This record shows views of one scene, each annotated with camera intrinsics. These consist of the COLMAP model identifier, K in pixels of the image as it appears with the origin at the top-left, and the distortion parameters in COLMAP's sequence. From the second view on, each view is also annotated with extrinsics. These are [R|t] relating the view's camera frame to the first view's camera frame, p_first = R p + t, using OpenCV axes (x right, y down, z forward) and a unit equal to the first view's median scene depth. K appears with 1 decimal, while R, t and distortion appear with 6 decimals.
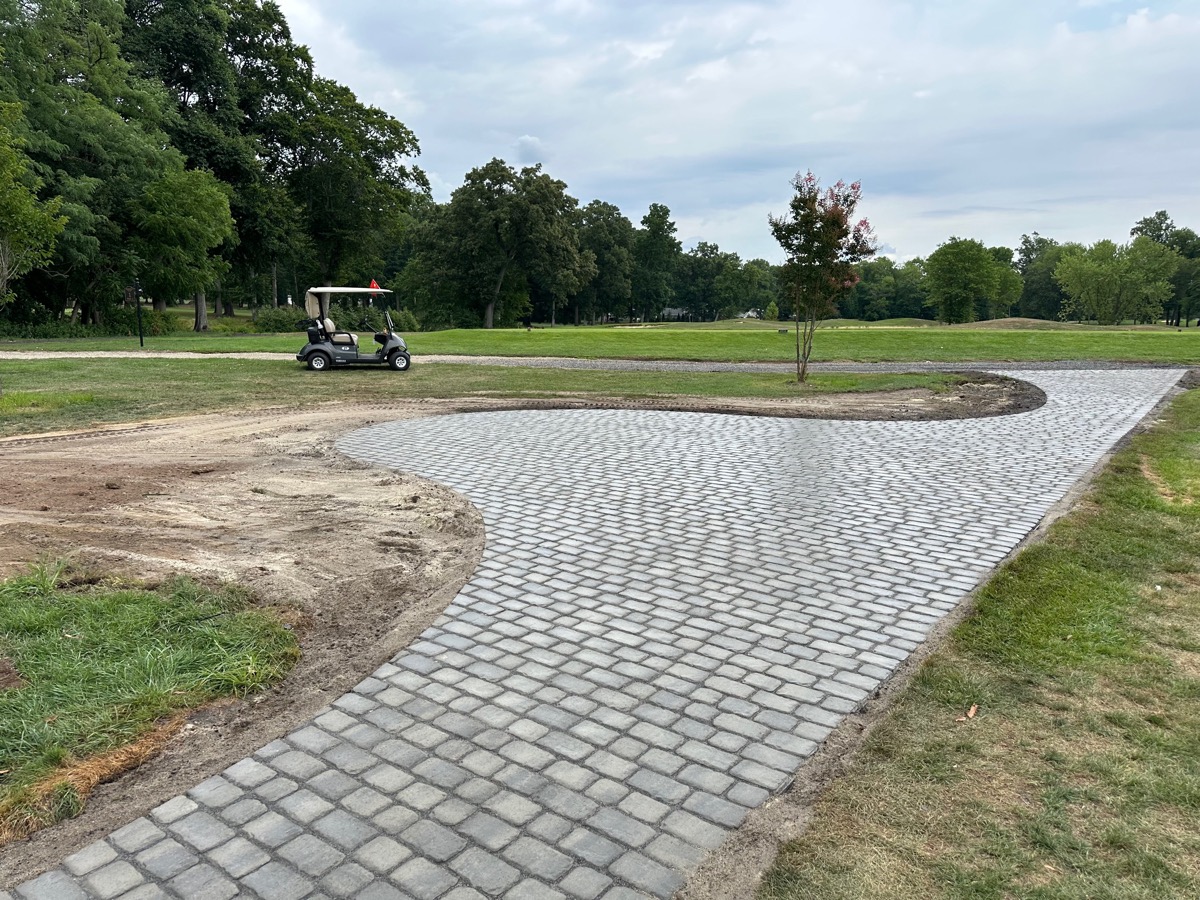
lens RADIAL K [[839.0, 0, 596.8], [0, 839.0, 474.0], [0, 0, 1]] dist [0.096045, -0.107186]
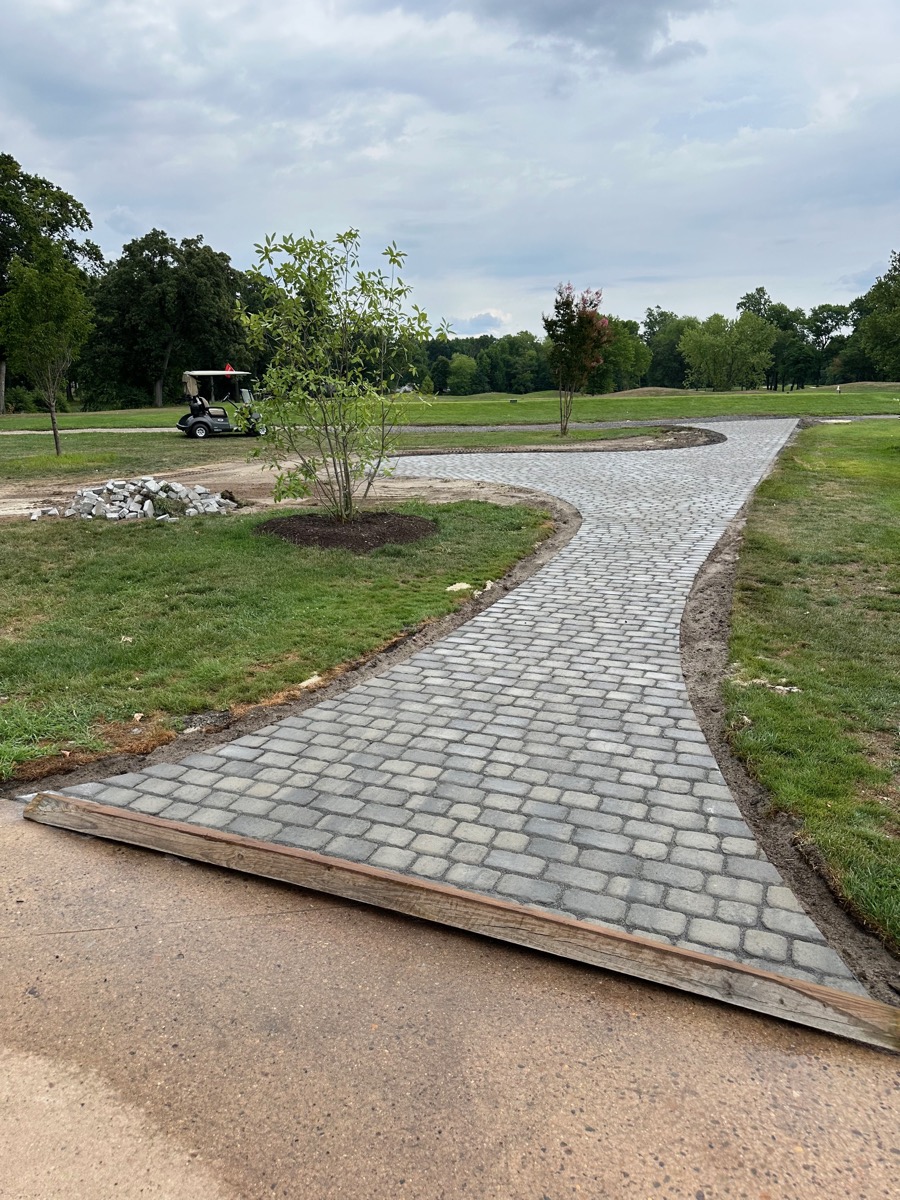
lens RADIAL K [[859.9, 0, 454.4], [0, 859.9, 616.7], [0, 0, 1]] dist [0.156246, -0.301540]
pose [[0.968541, -0.083138, 0.234555, -0.057497], [0.066875, 0.994826, 0.076473, 0.013445], [-0.239699, -0.058381, 0.969090, -0.072261]]
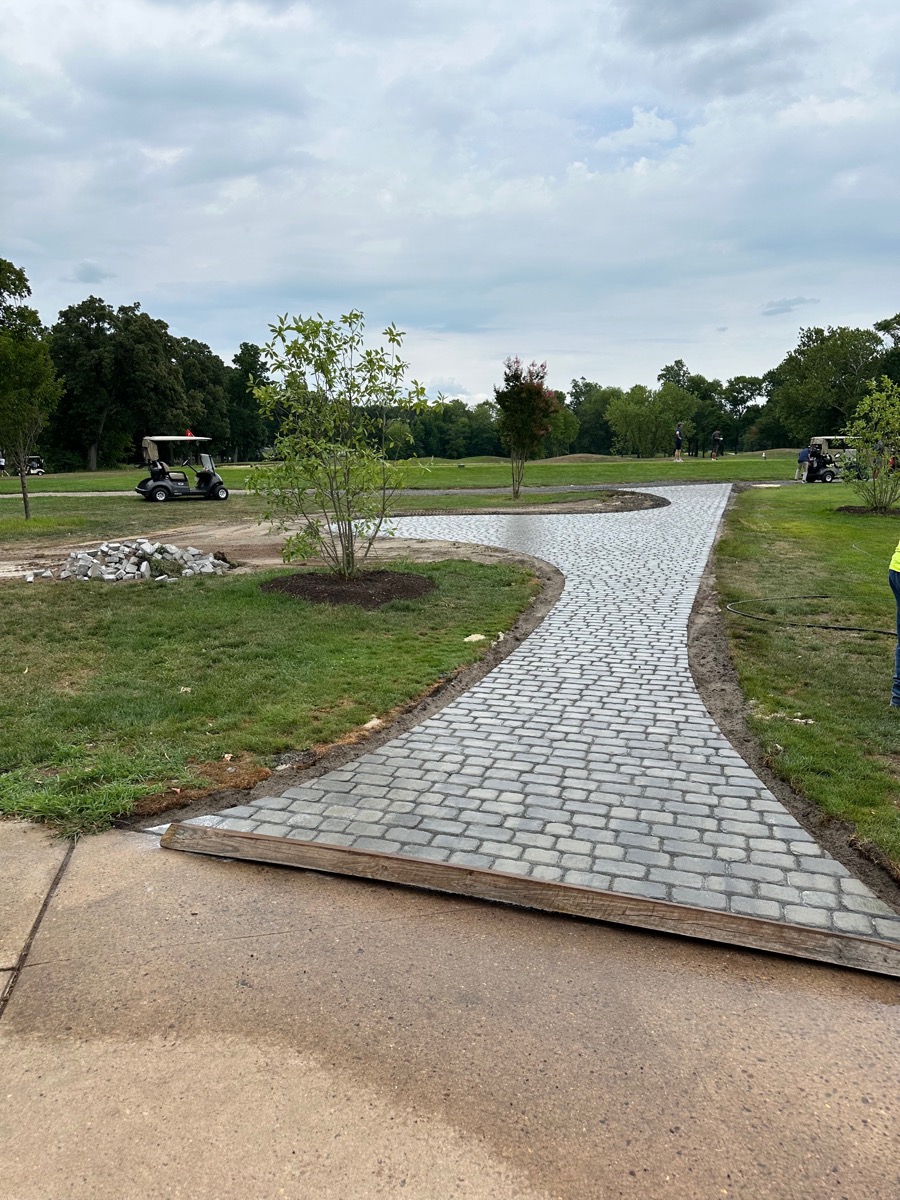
lens RADIAL K [[859.9, 0, 454.4], [0, 859.9, 616.7], [0, 0, 1]] dist [0.156246, -0.301540]
pose [[0.946564, -0.077169, 0.313147, -0.066512], [0.077316, 0.996935, 0.011969, 0.013531], [-0.313111, 0.012882, 0.949629, -0.075314]]
